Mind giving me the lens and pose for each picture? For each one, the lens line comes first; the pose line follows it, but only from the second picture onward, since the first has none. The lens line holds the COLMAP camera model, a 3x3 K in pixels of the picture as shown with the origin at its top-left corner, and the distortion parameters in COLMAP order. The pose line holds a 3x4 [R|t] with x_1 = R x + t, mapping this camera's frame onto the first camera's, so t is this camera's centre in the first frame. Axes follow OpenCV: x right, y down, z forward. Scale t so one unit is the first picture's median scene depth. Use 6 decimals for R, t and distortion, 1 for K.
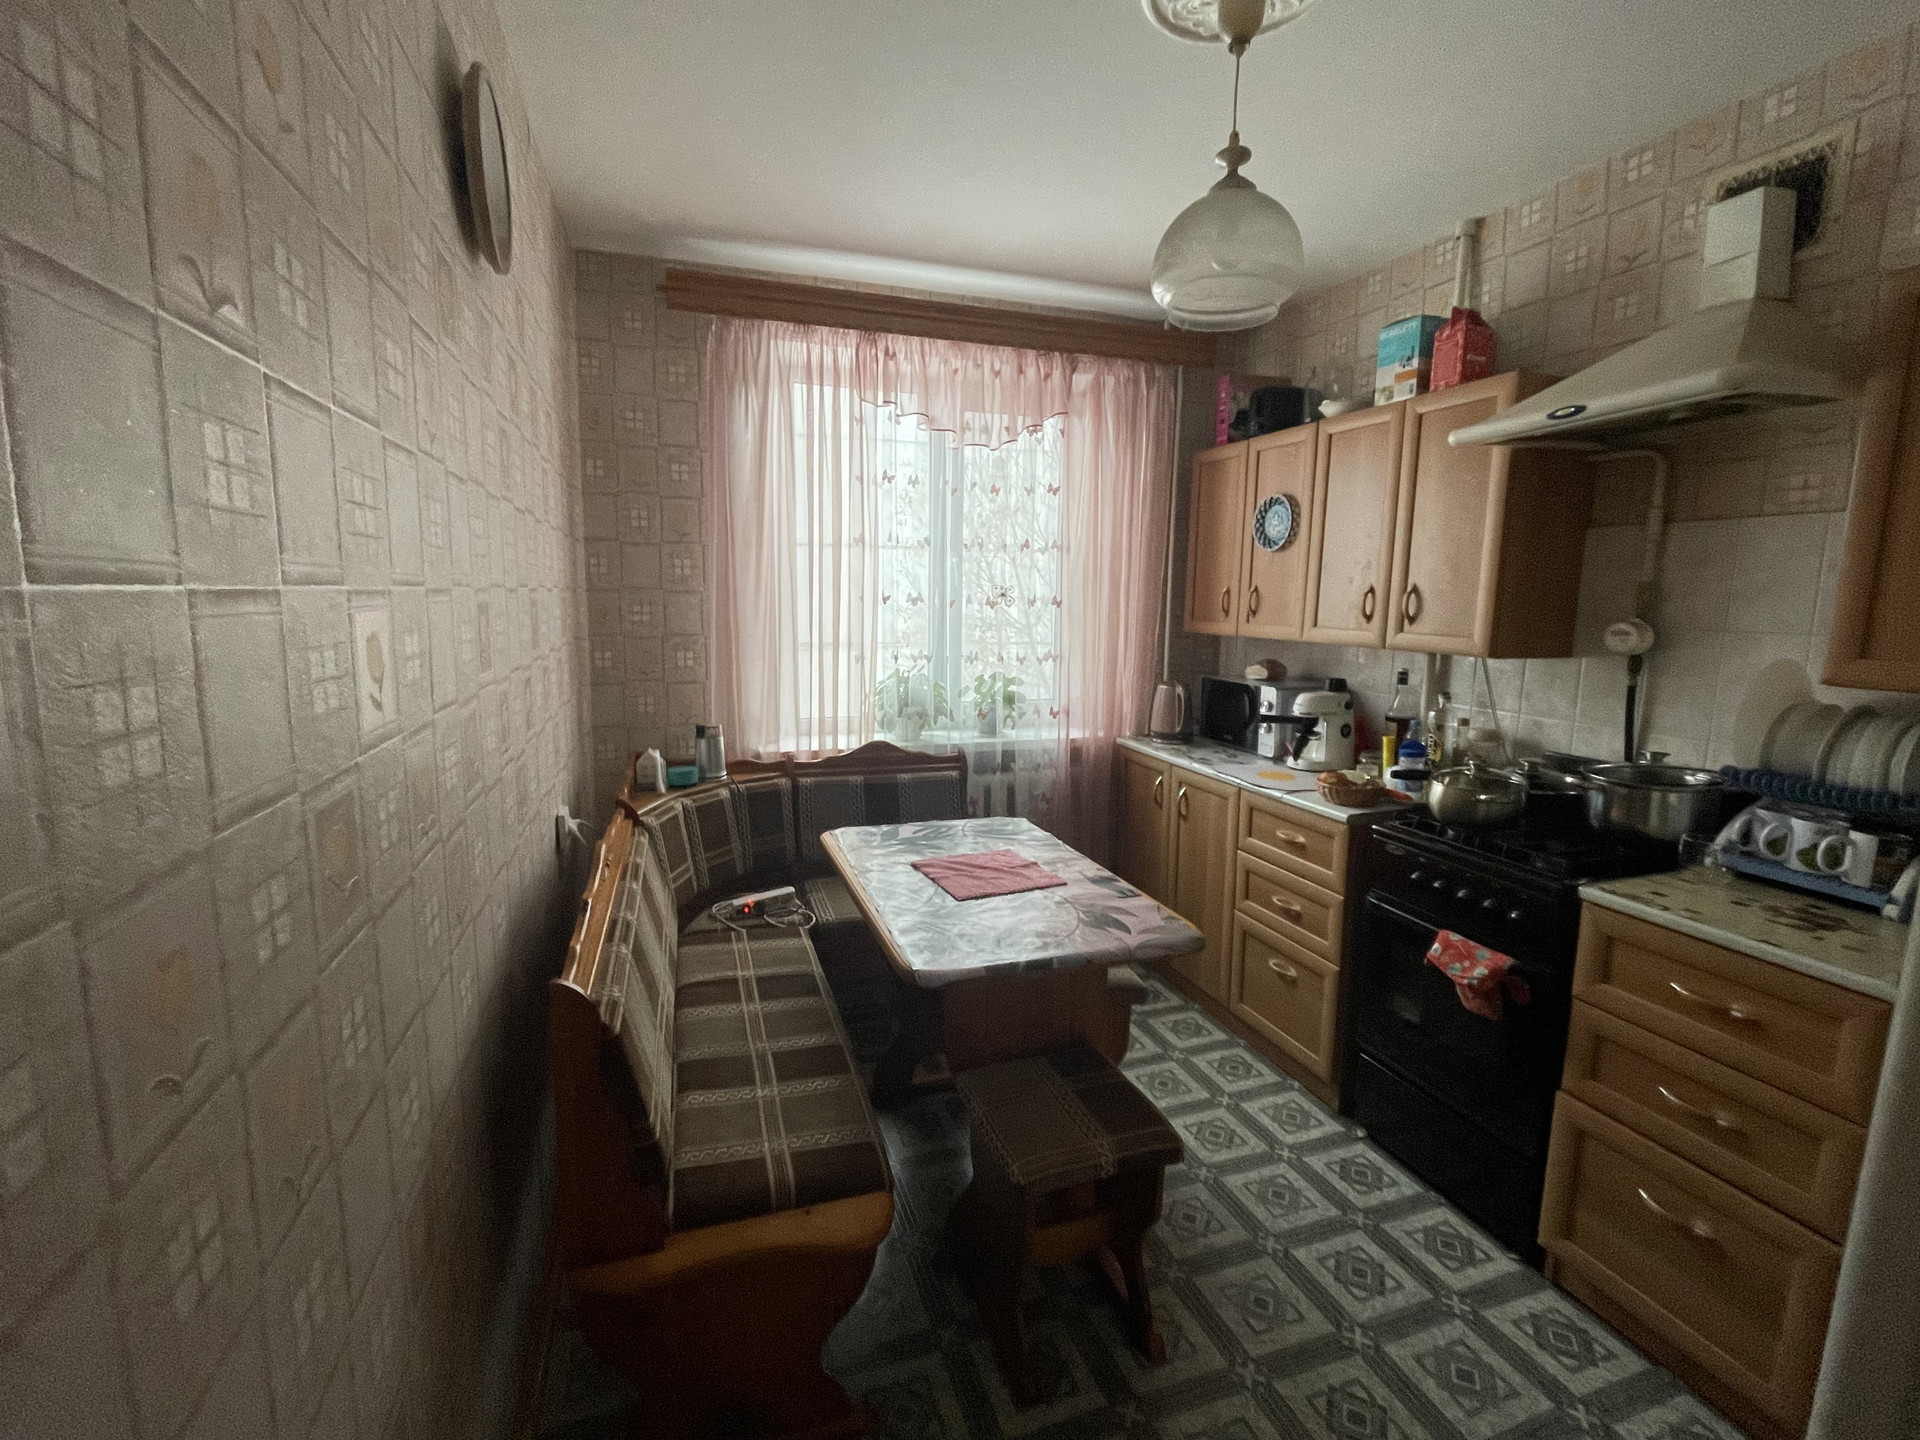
lens RADIAL K [[829.5, 0, 955.9], [0, 829.5, 717.4], [0, 0, 1]] dist [0.004619, -0.001554]
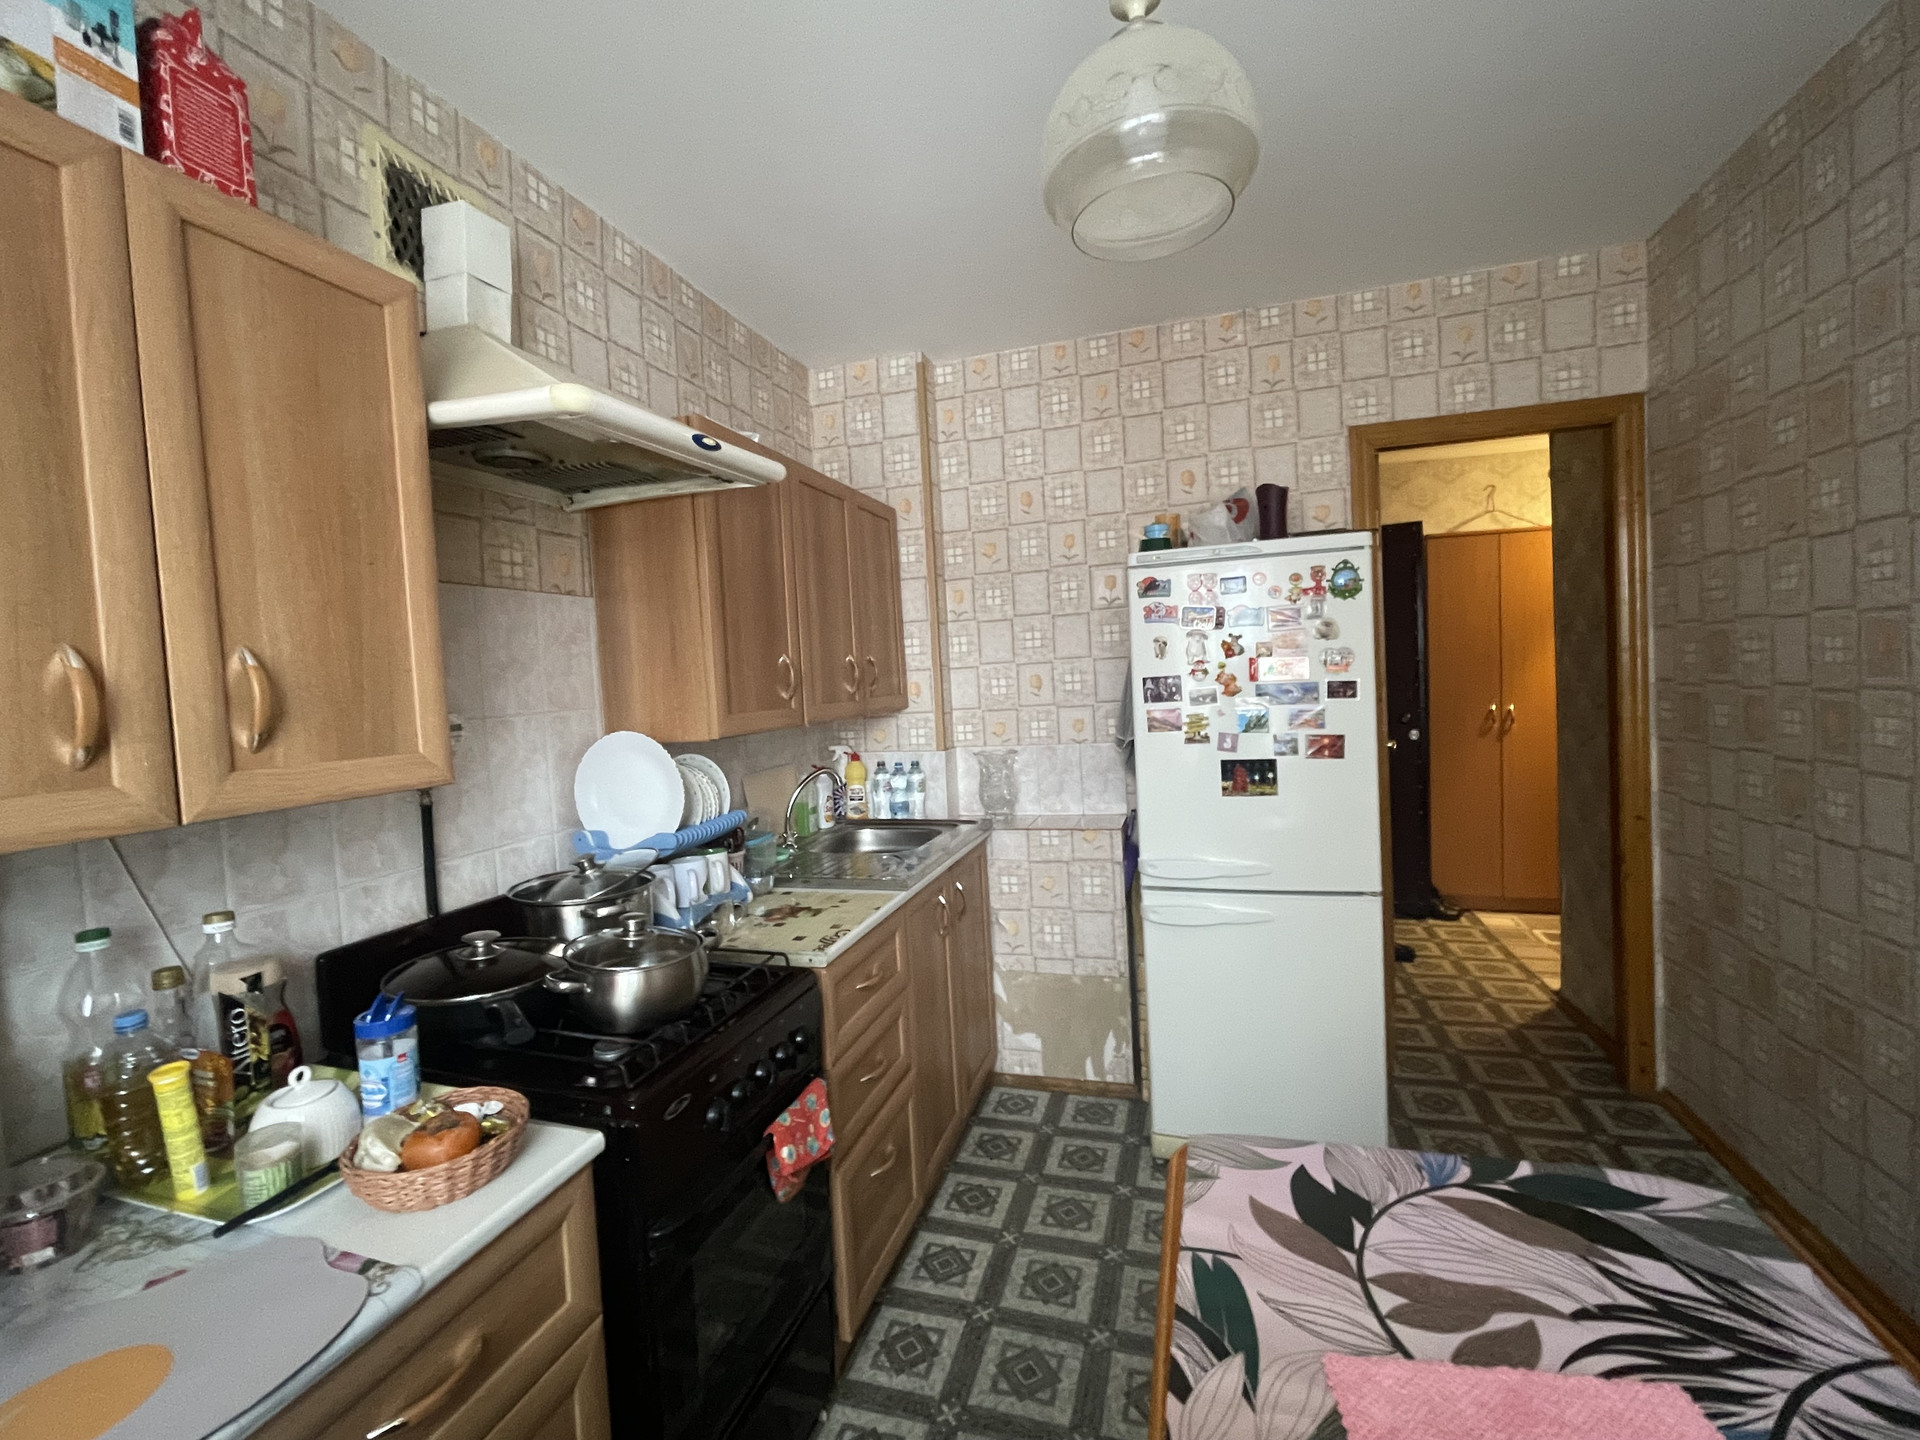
lens RADIAL K [[829.5, 0, 949.7], [0, 829.5, 715.7], [0, 0, 1]] dist [0.004619, -0.001554]
pose [[-0.803313, 0.001527, 0.595555, 0.047699], [0.133218, 0.975119, 0.177191, -0.208780], [-0.580466, 0.221679, -0.783529, 1.505457]]
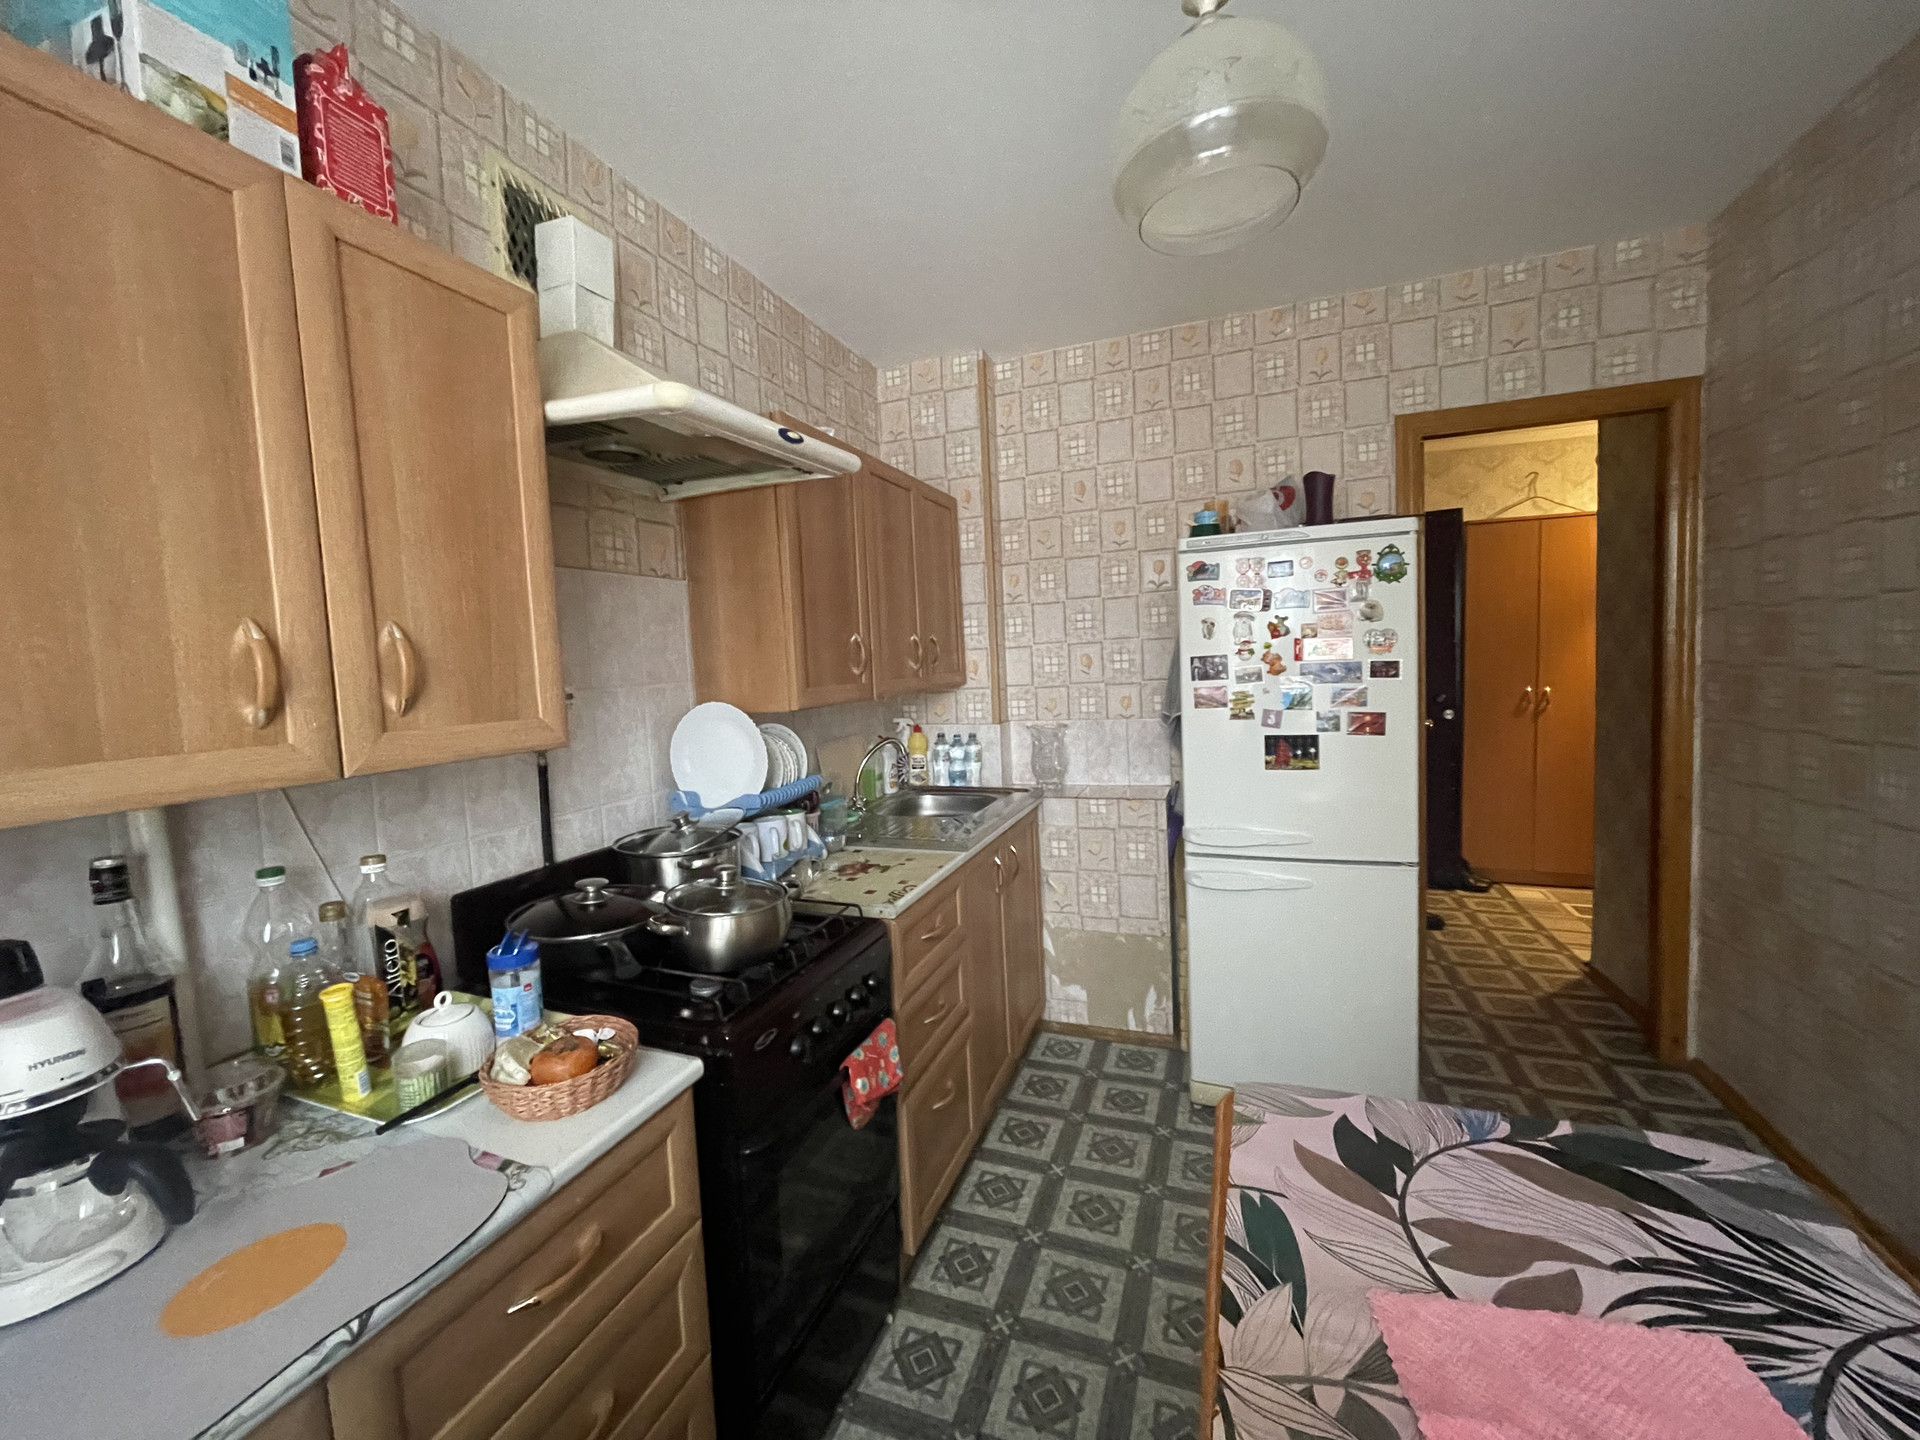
lens RADIAL K [[766.7, 0, 951.2], [0, 766.7, 715.0], [0, 0, 1]] dist [0.003833, -0.001288]
pose [[-0.764972, -0.024110, 0.643612, 0.060144], [0.135064, 0.971074, 0.196908, -0.206929], [-0.629742, 0.237558, -0.739588, 1.512758]]
